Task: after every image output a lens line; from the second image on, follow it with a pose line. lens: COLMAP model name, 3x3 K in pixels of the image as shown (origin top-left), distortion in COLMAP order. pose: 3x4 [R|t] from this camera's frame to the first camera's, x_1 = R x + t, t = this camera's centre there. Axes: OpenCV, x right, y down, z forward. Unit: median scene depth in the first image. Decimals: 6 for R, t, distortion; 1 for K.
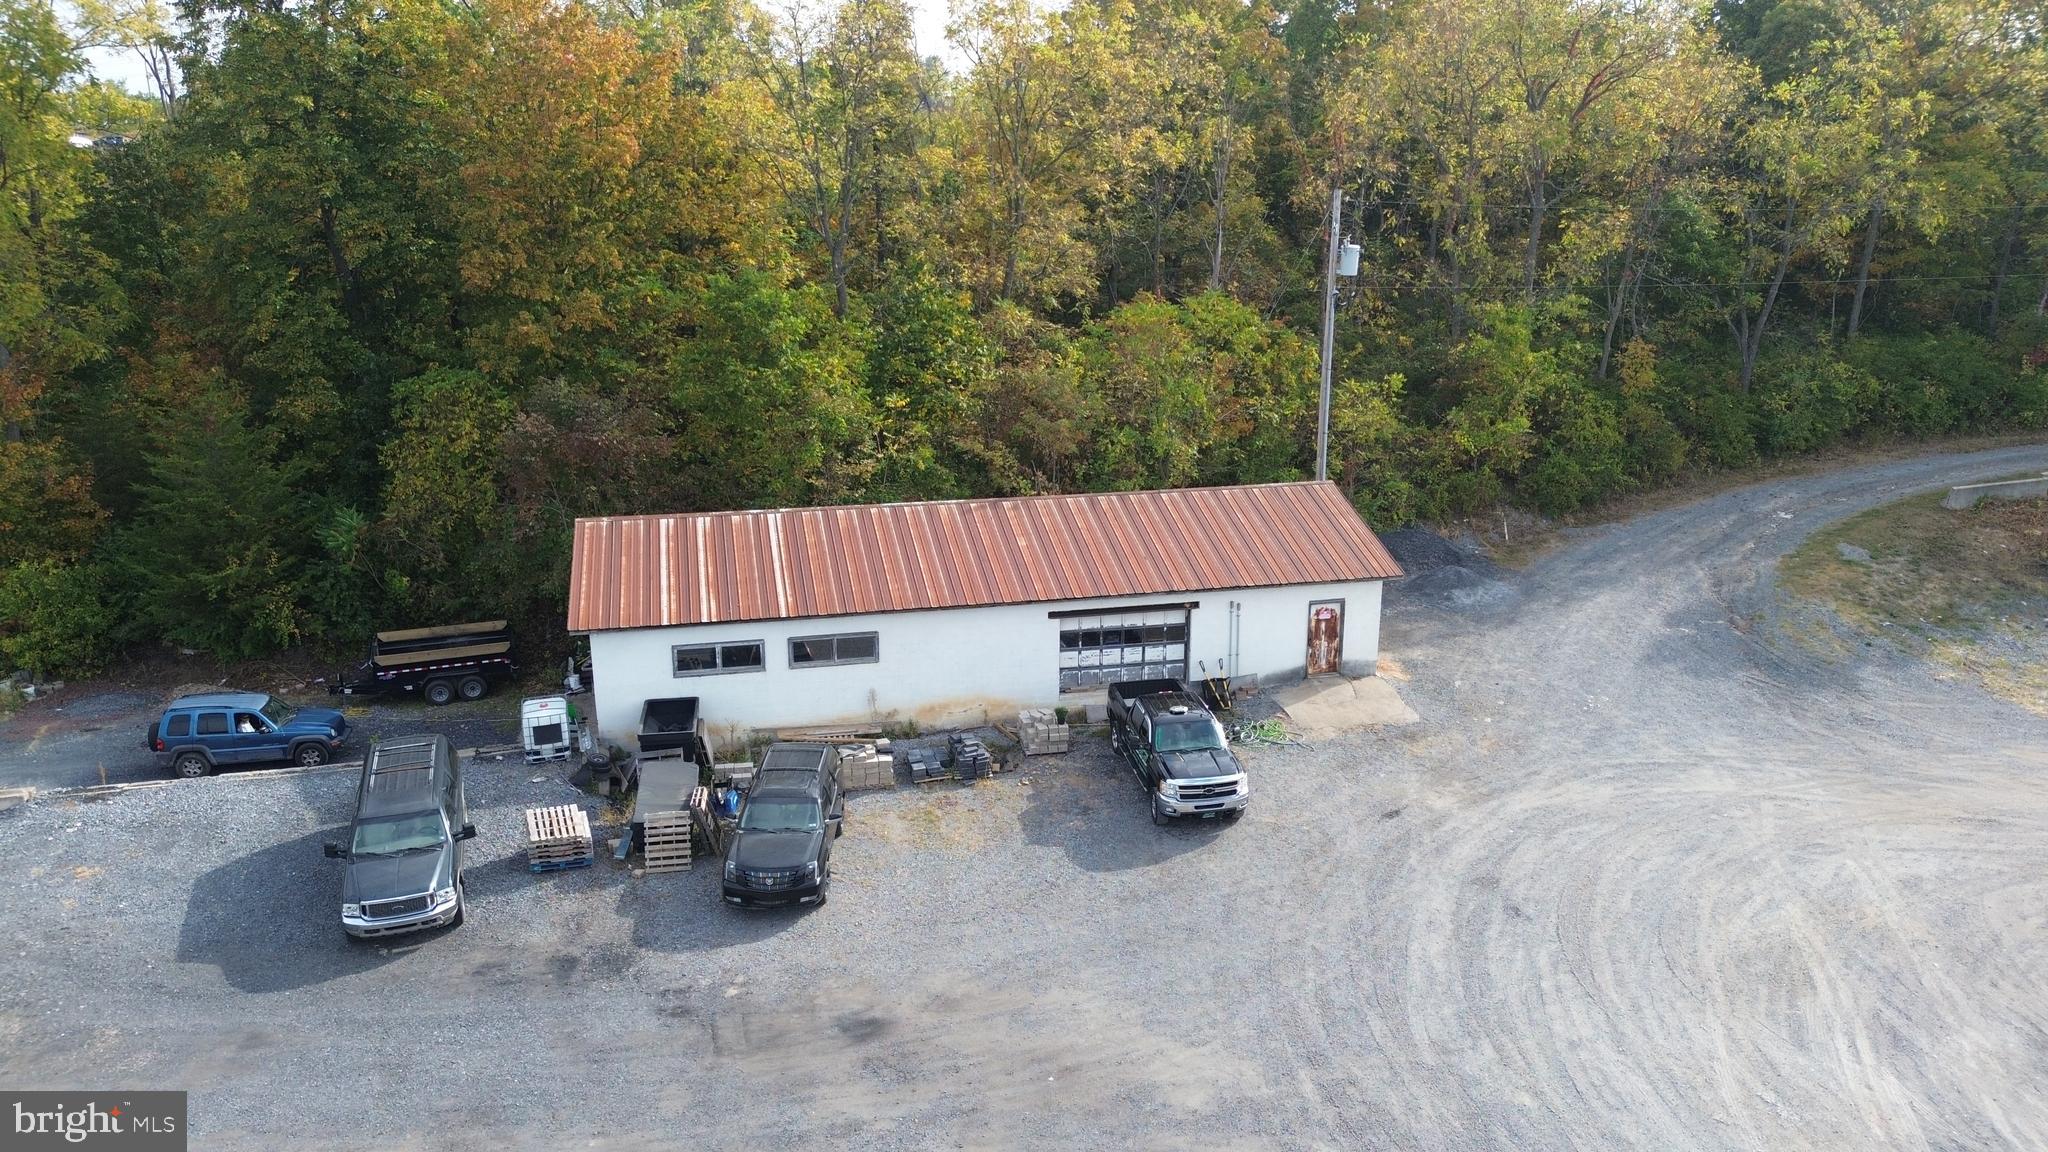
lens RADIAL K [[1456.7, 0, 1021.2], [0, 1456.7, 570.5], [0, 0, 1]] dist [0.059623, -0.053578]
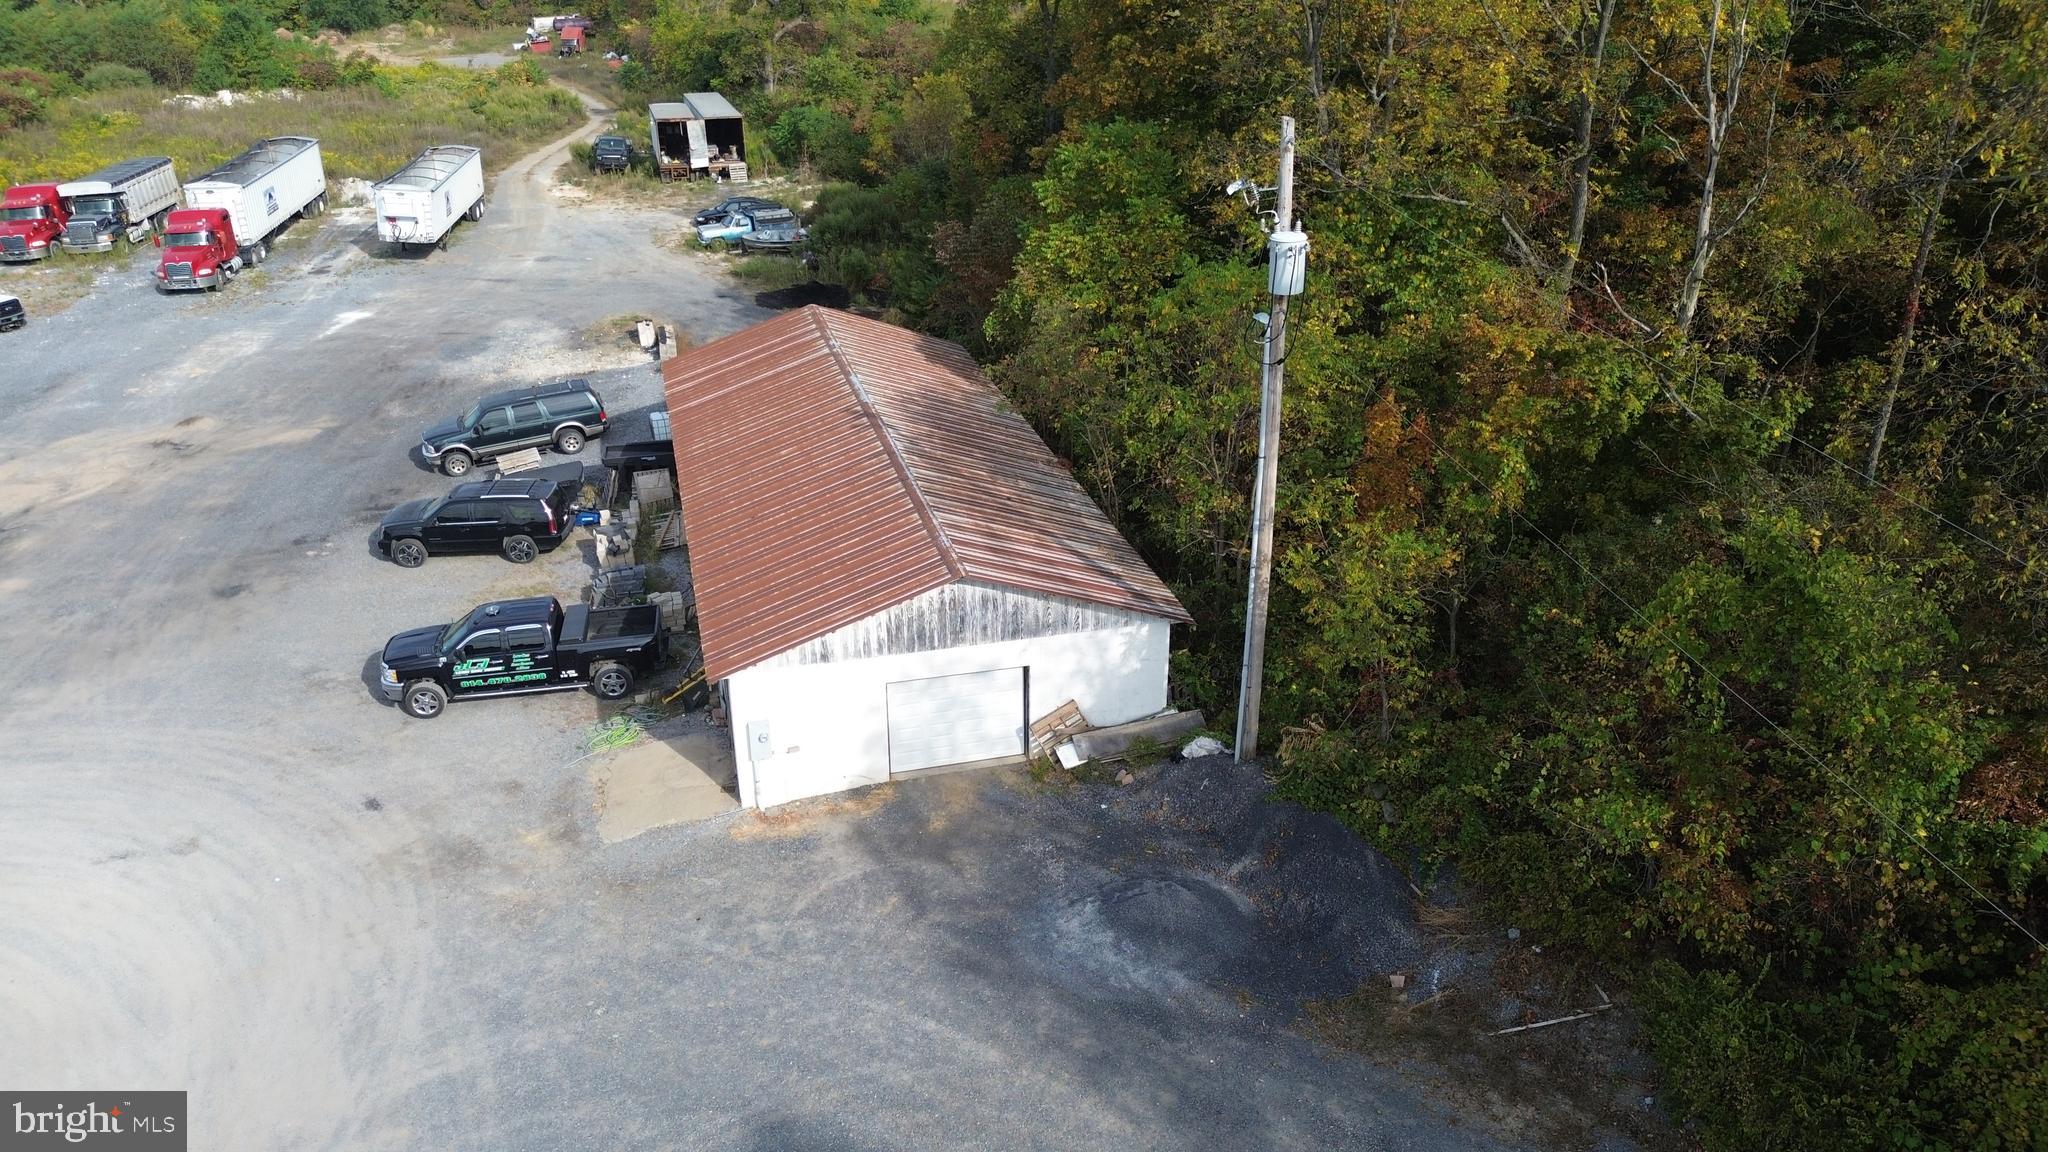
lens RADIAL K [[1456.7, 0, 1024.4], [0, 1456.7, 576.4], [0, 0, 1]] dist [0.059623, -0.053578]
pose [[0.030844, 0.420760, -0.906647, 1.160481], [-0.263420, 0.878433, 0.398705, -0.479816], [0.964188, 0.226532, 0.137931, 1.372914]]
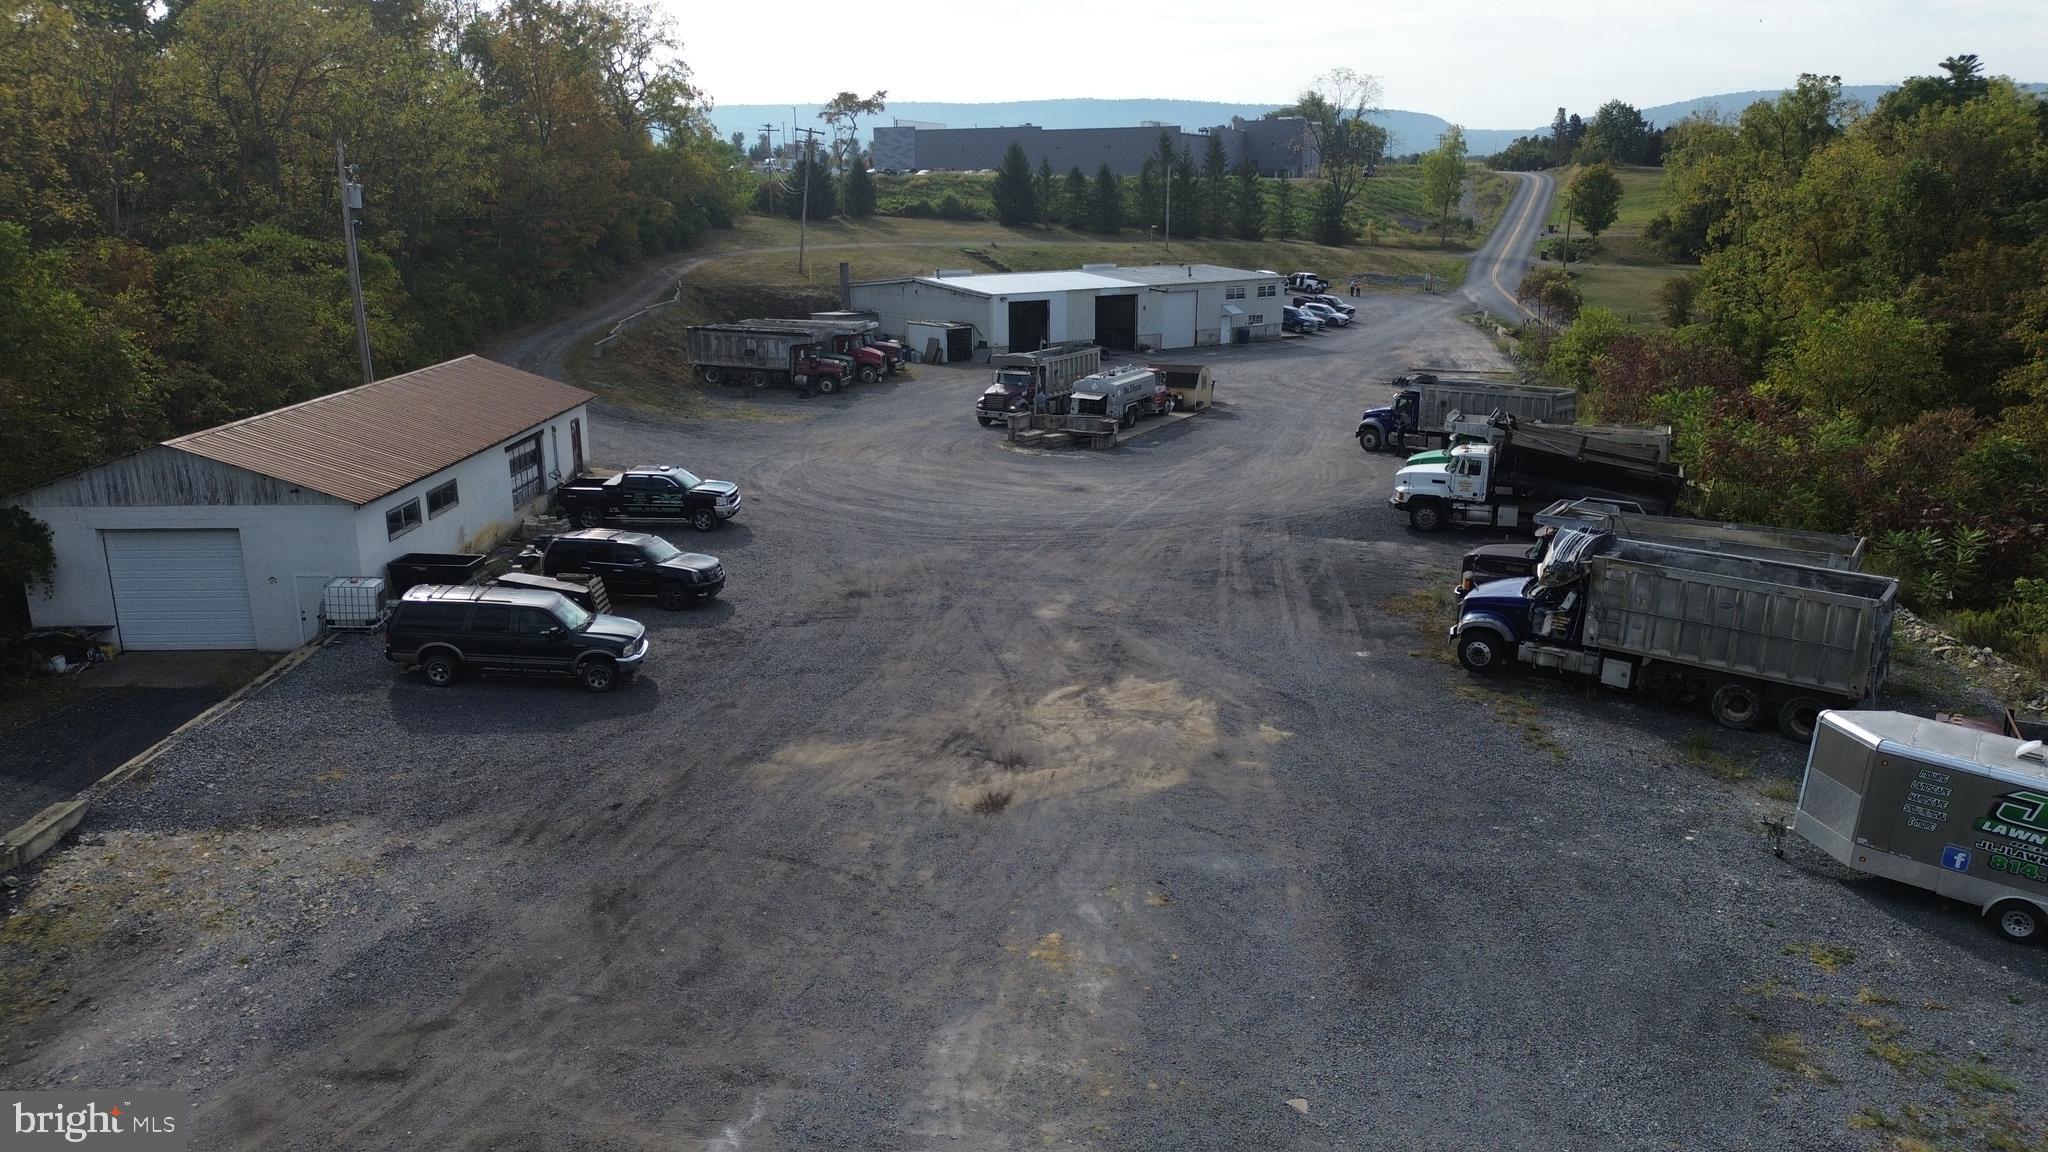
lens RADIAL K [[1456.7, 0, 1010.0], [0, 1456.7, 587.4], [0, 0, 1]] dist [0.059623, -0.053578]
pose [[0.231792, -0.252037, 0.939548, -1.446666], [0.260676, 0.946621, 0.189624, 0.020159], [-0.937188, 0.200964, 0.285119, 0.283967]]
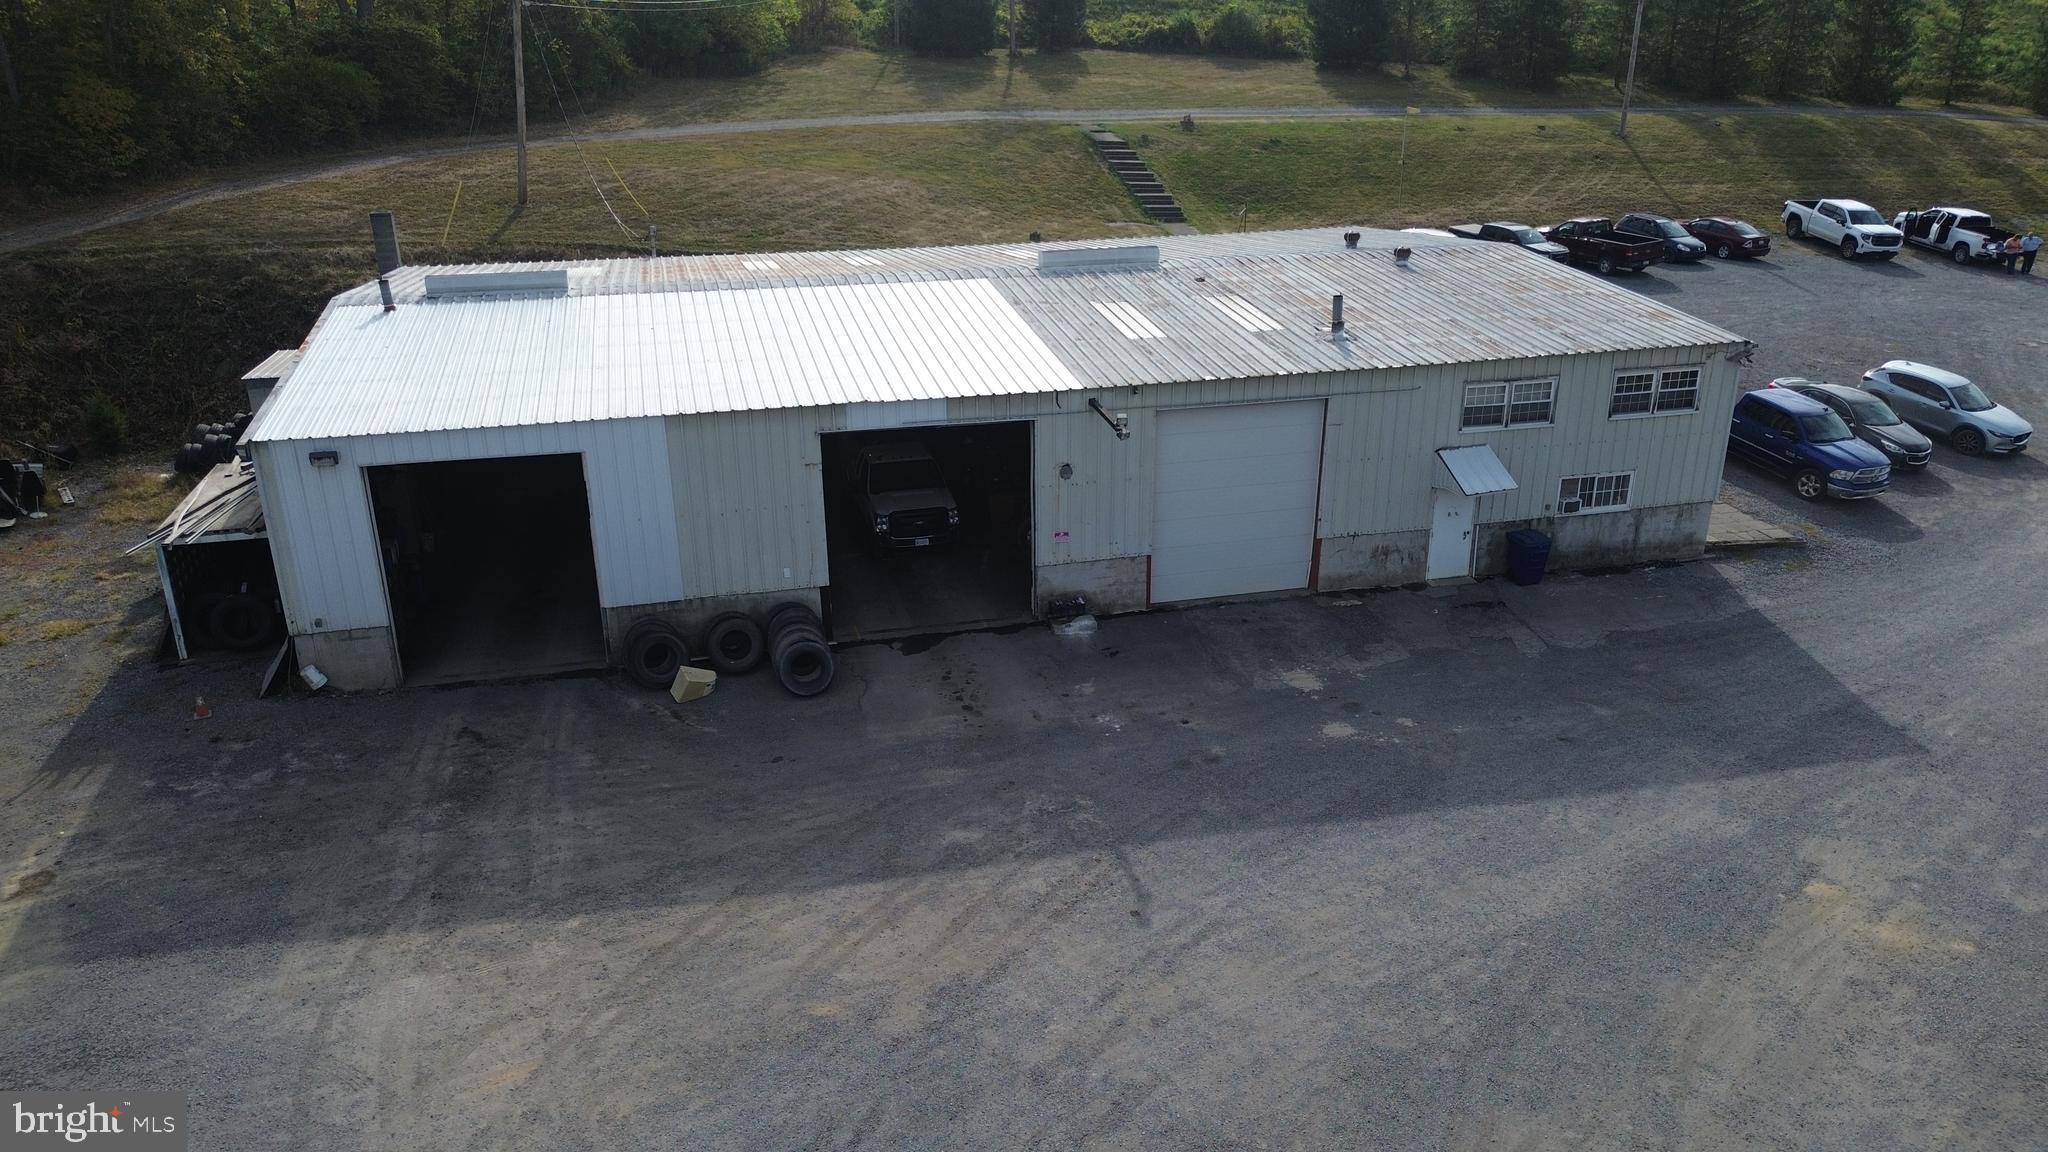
lens RADIAL K [[1456.7, 0, 1025.9], [0, 1456.7, 571.8], [0, 0, 1]] dist [0.059623, -0.053578]
pose [[0.592646, -0.292370, 0.750527, 1.521787], [0.218419, 0.955217, 0.199635, 0.004534], [-0.775283, 0.045617, 0.629964, 0.287126]]
